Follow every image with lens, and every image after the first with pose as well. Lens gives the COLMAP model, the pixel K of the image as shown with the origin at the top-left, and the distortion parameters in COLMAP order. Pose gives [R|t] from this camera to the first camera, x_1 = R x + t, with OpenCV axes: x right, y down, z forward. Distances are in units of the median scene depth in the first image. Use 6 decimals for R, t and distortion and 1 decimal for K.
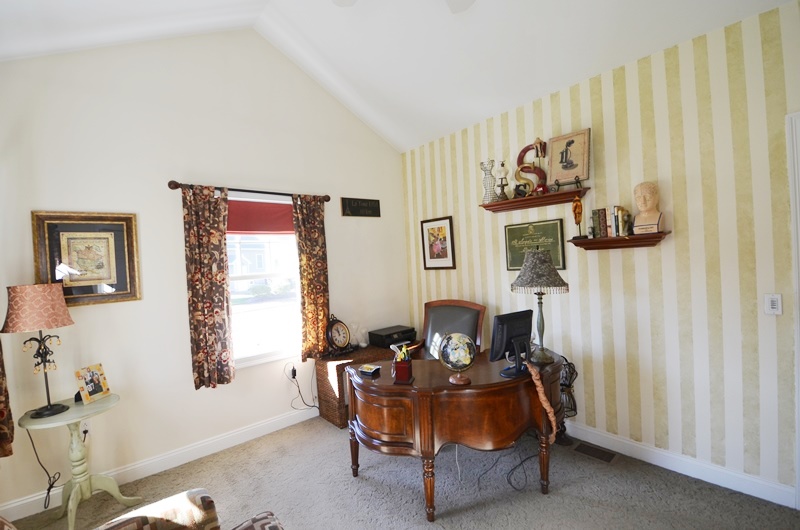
lens RADIAL K [[349.7, 0, 401.7], [0, 349.7, 262.6], [0, 0, 1]] dist [0.016800, -0.023603]
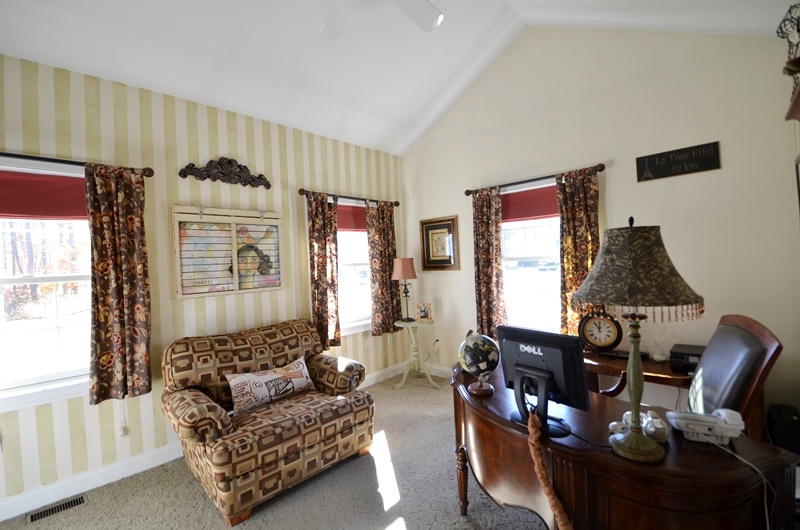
lens RADIAL K [[349.7, 0, 401.7], [0, 349.7, 262.6], [0, 0, 1]] dist [0.016800, -0.023603]
pose [[0.100889, 0.051973, -0.993539, 0.707576], [0.025815, 0.998162, 0.054837, -0.018058], [0.994563, -0.031181, 0.099362, 0.529834]]
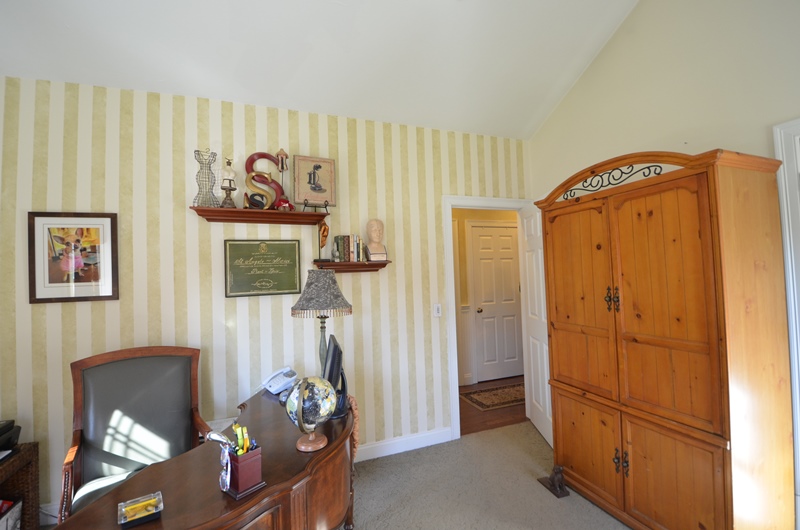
lens RADIAL K [[349.7, 0, 401.7], [0, 349.7, 262.6], [0, 0, 1]] dist [0.016800, -0.023603]
pose [[0.339080, 0.072770, 0.937939, -0.339208], [0.025146, 0.995947, -0.086361, 0.025600], [-0.940421, 0.052869, 0.335876, 0.412367]]
